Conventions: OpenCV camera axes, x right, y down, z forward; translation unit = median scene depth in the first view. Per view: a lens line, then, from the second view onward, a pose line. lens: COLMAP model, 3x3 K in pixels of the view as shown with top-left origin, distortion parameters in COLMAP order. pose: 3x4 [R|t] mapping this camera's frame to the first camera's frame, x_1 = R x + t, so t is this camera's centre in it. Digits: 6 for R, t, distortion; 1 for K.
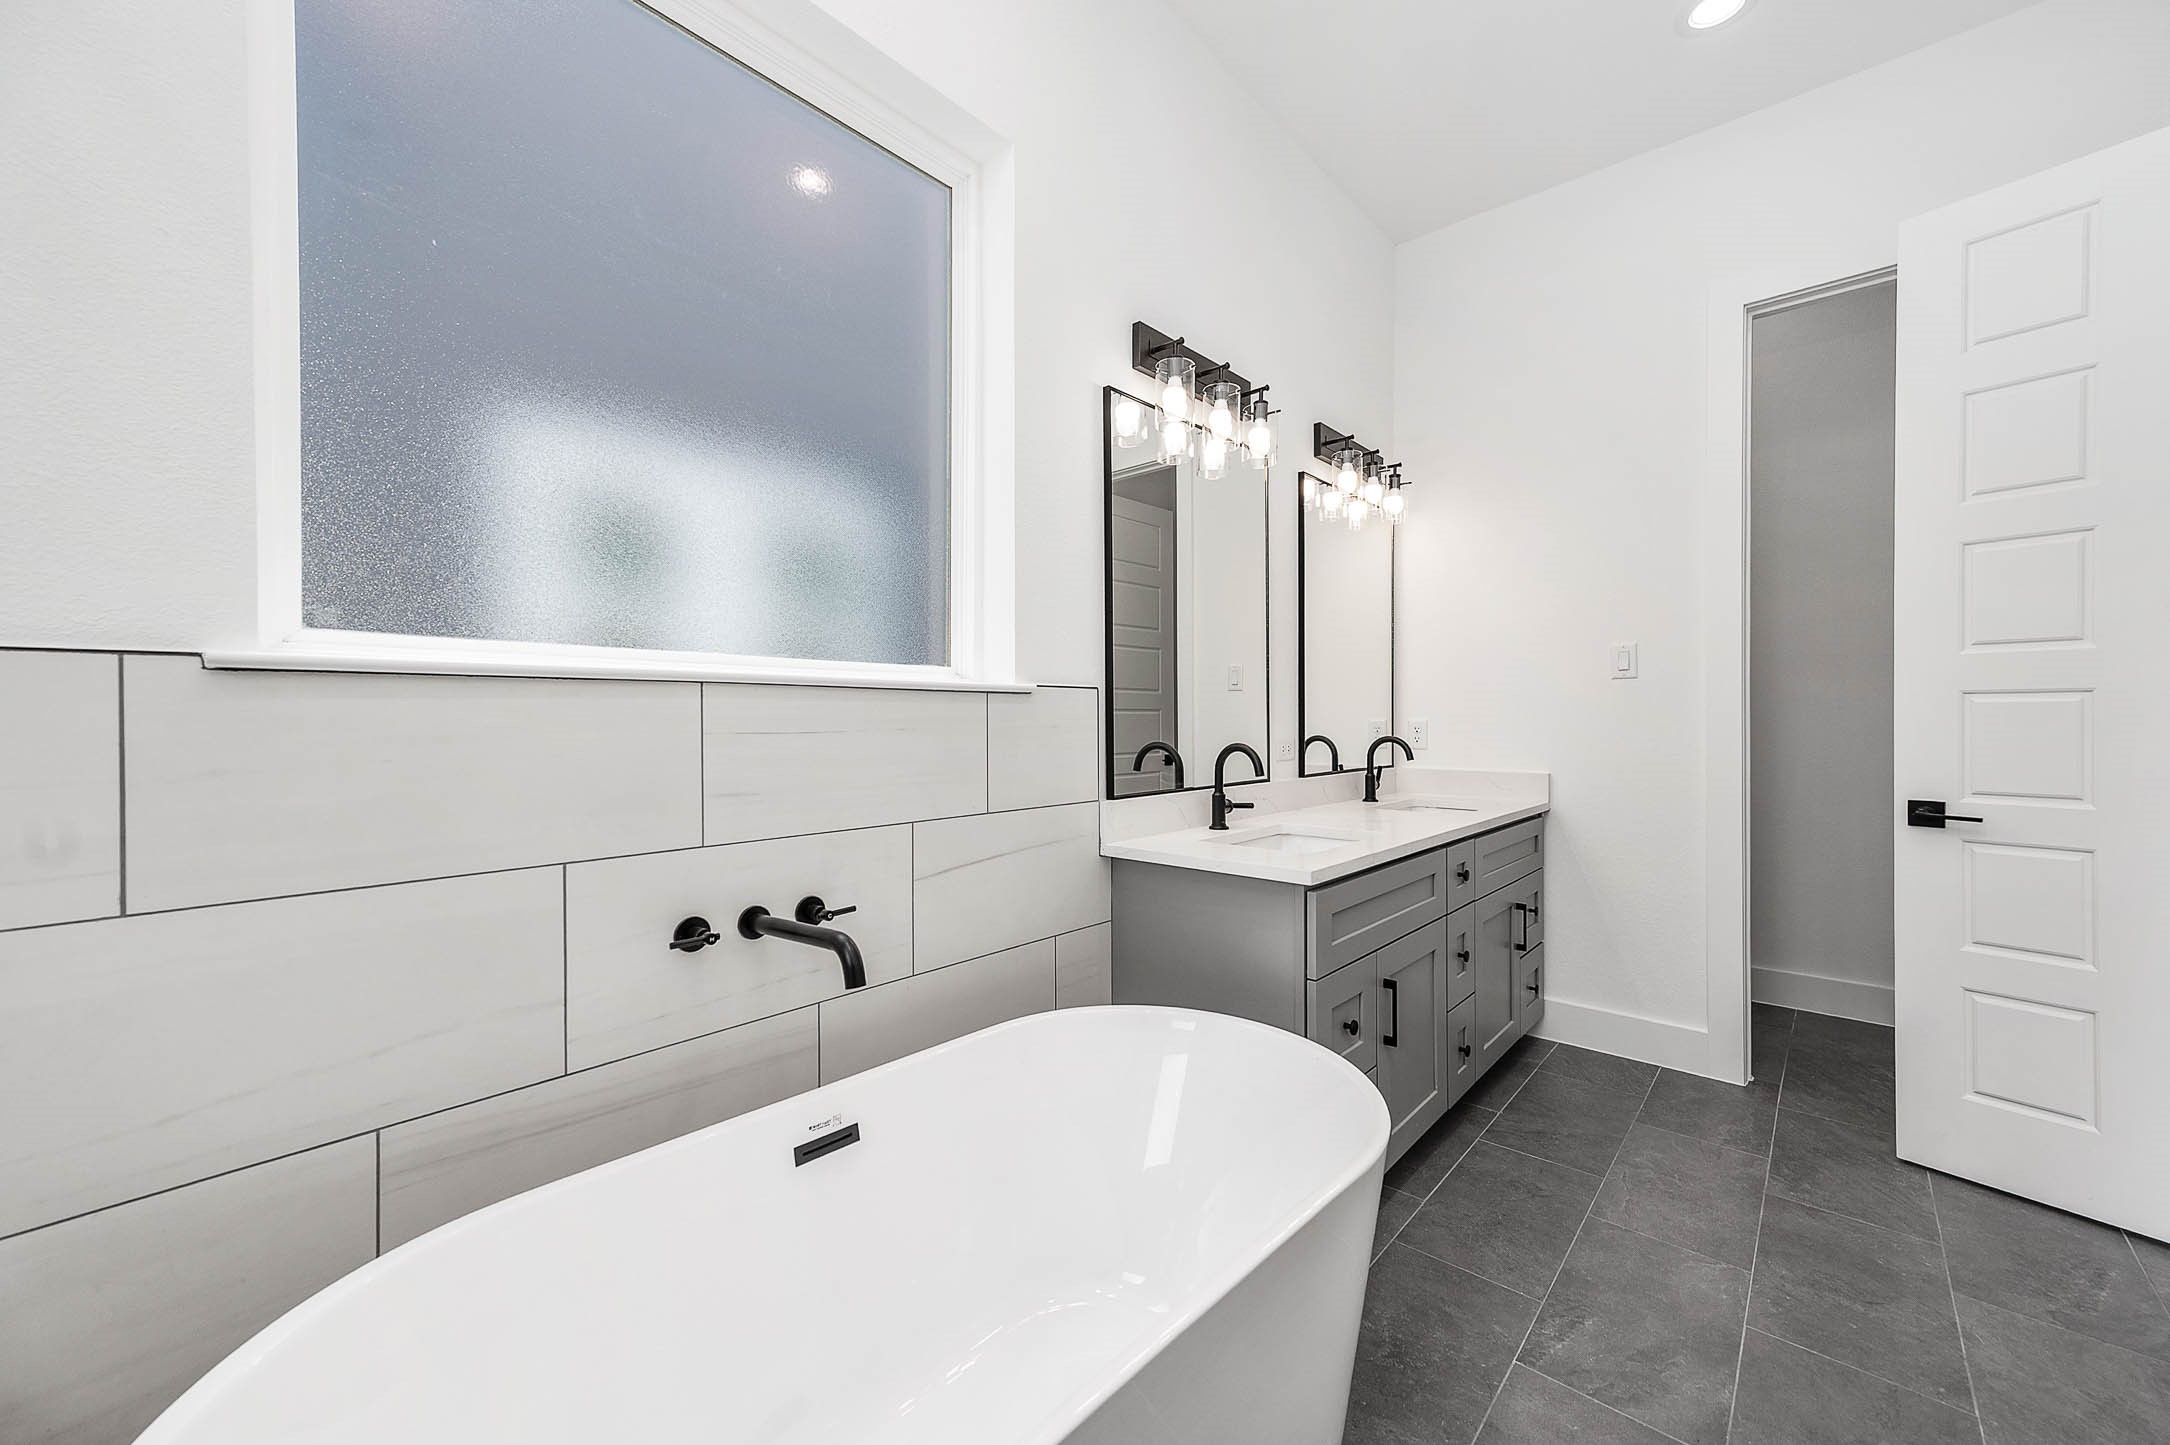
lens RADIAL K [[853.6, 0, 1090.1], [0, 853.6, 703.9], [0, 0, 1]] dist [0.010422, 0.000111]
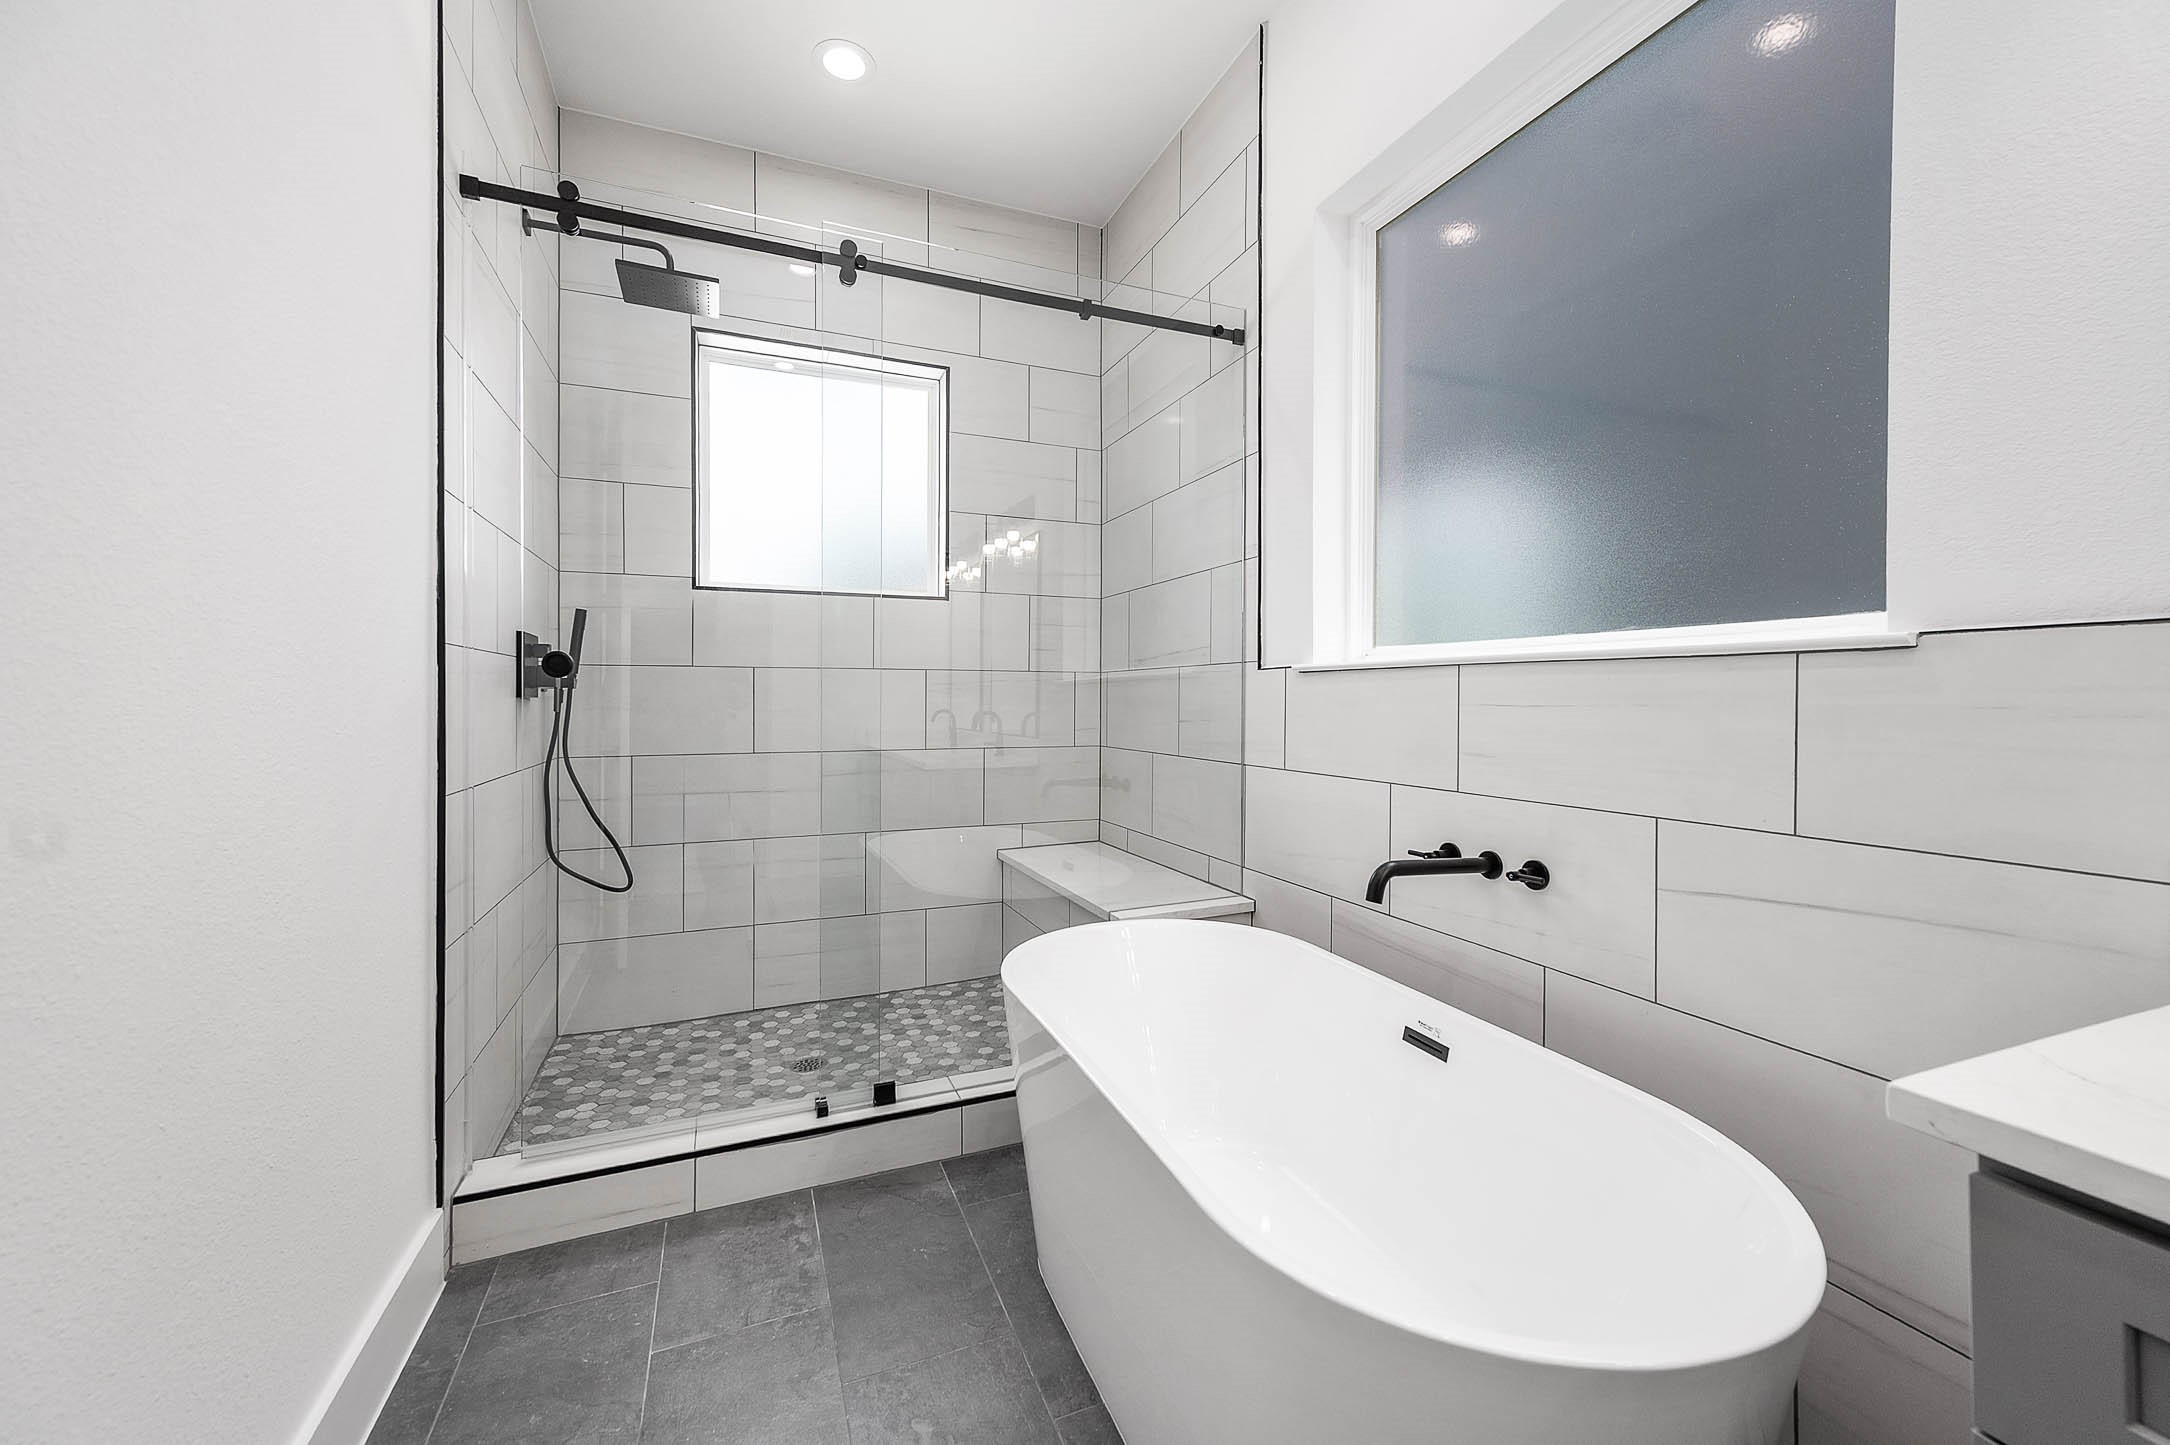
lens RADIAL K [[867.4, 0, 1091.1], [0, 867.4, 714.5], [0, 0, 1]] dist [0.012181, 0.000323]
pose [[-0.426489, 0.014494, -0.904376, 0.717340], [0.000838, 0.999877, 0.015630, 0.025967], [0.904492, 0.005908, -0.426449, 0.797963]]
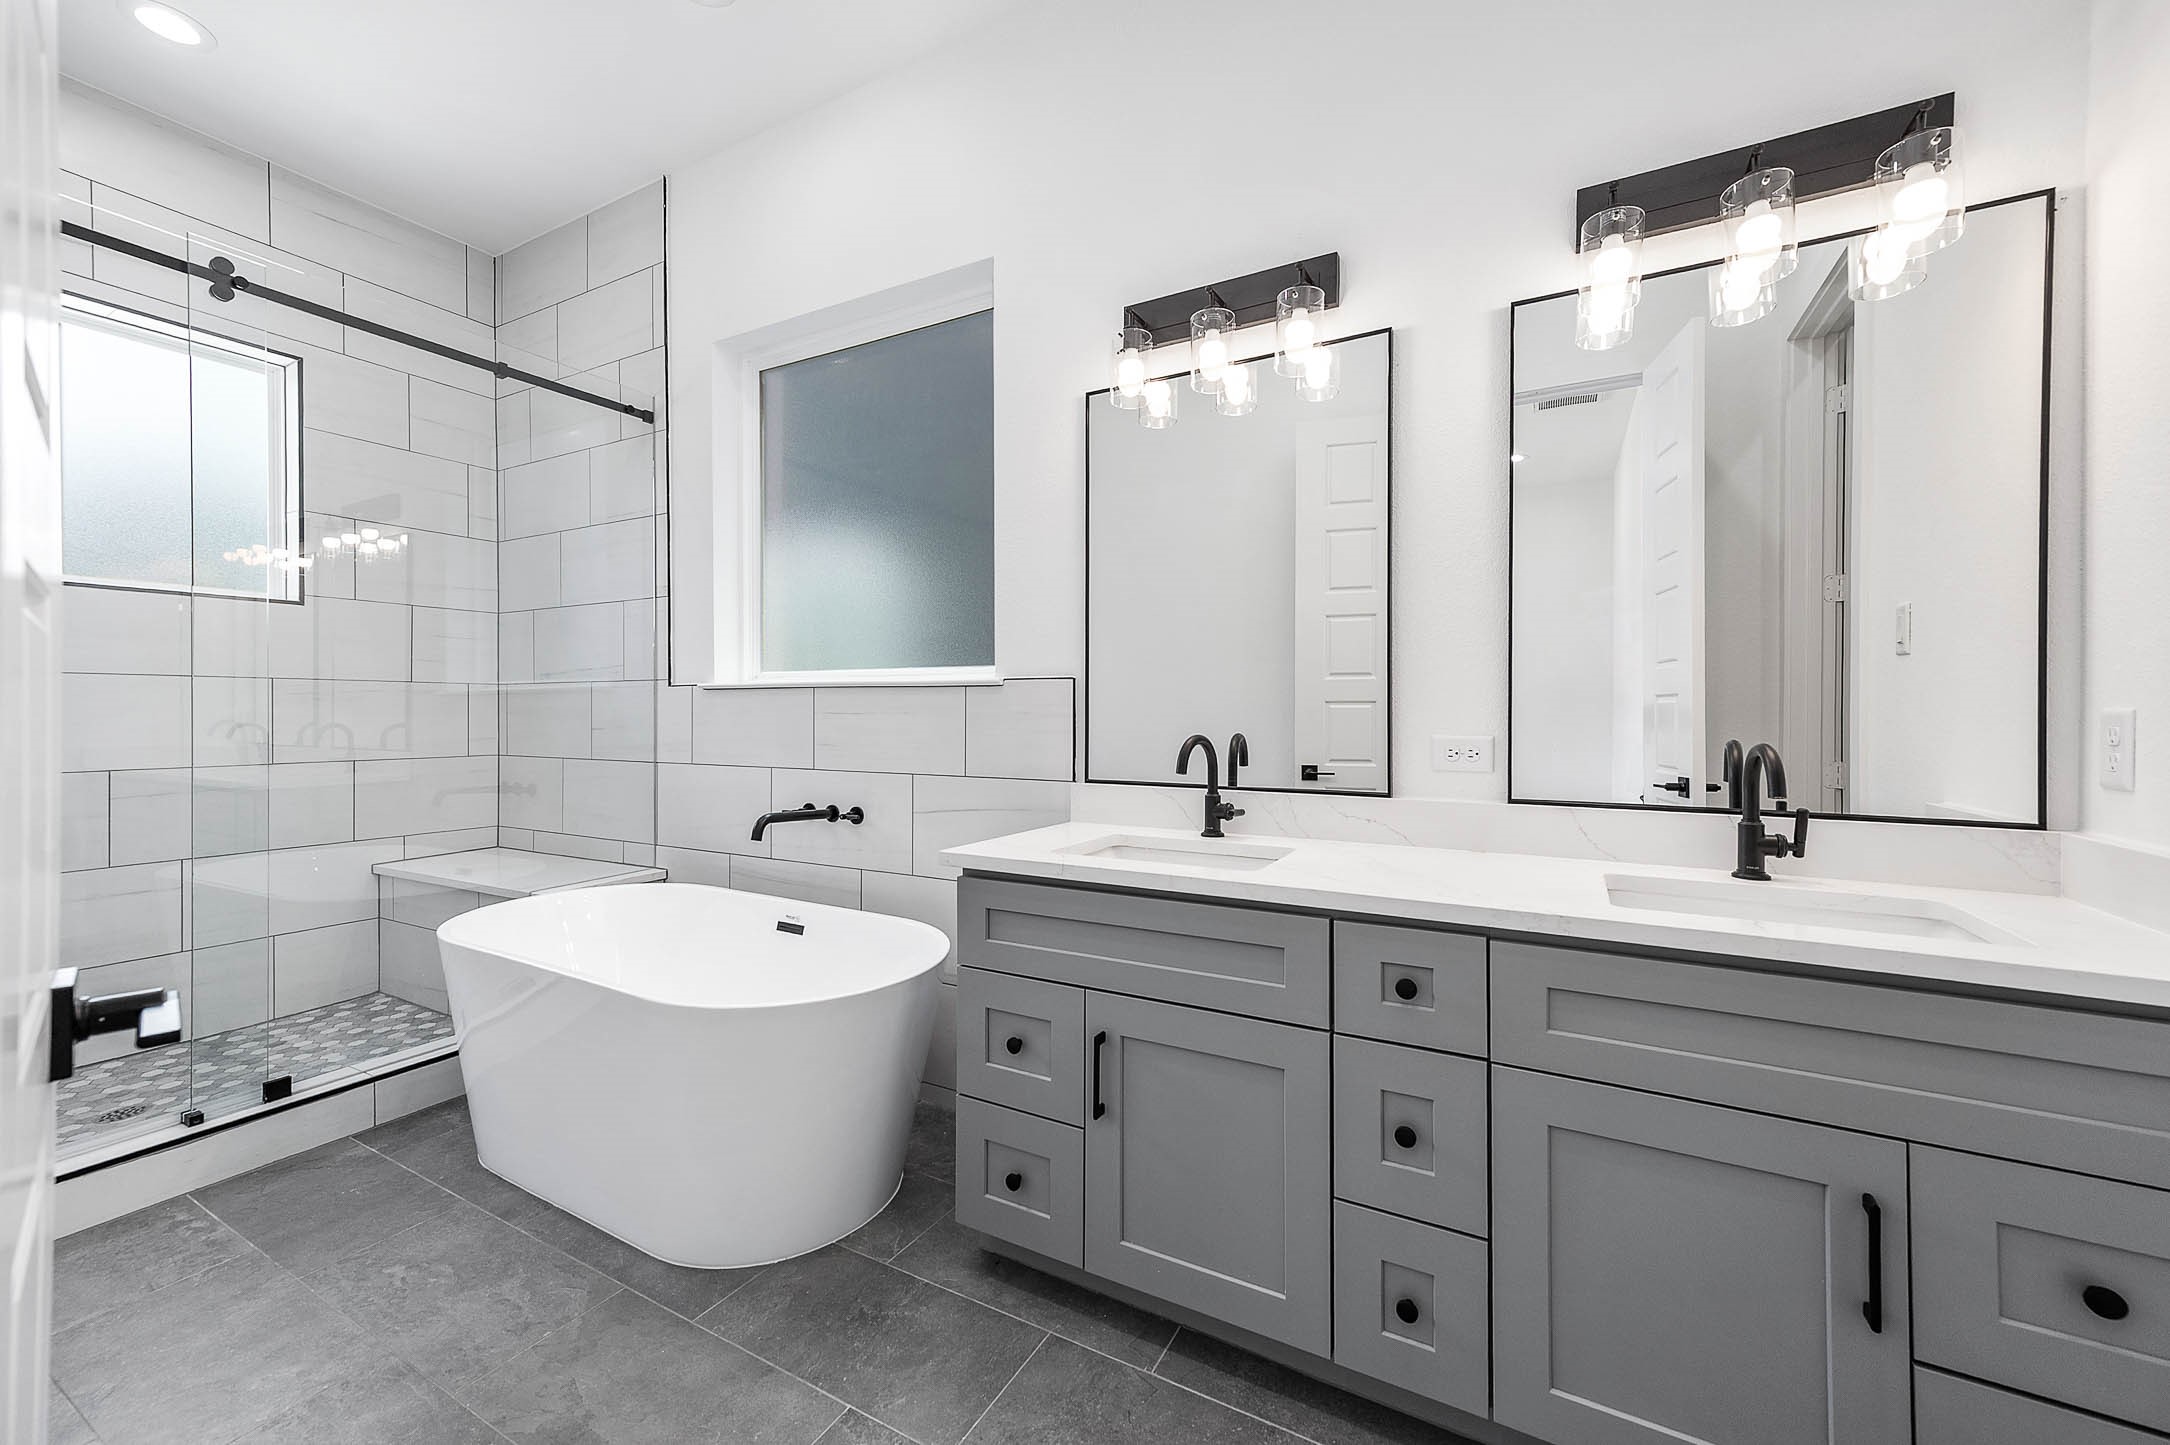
lens RADIAL K [[867.4, 0, 1091.1], [0, 867.4, 714.5], [0, 0, 1]] dist [0.012181, 0.000323]
pose [[0.212808, 0.002777, -0.977090, 1.238097], [0.002825, 0.999990, 0.003457, 0.029533], [0.977090, -0.003496, 0.212798, 0.905091]]
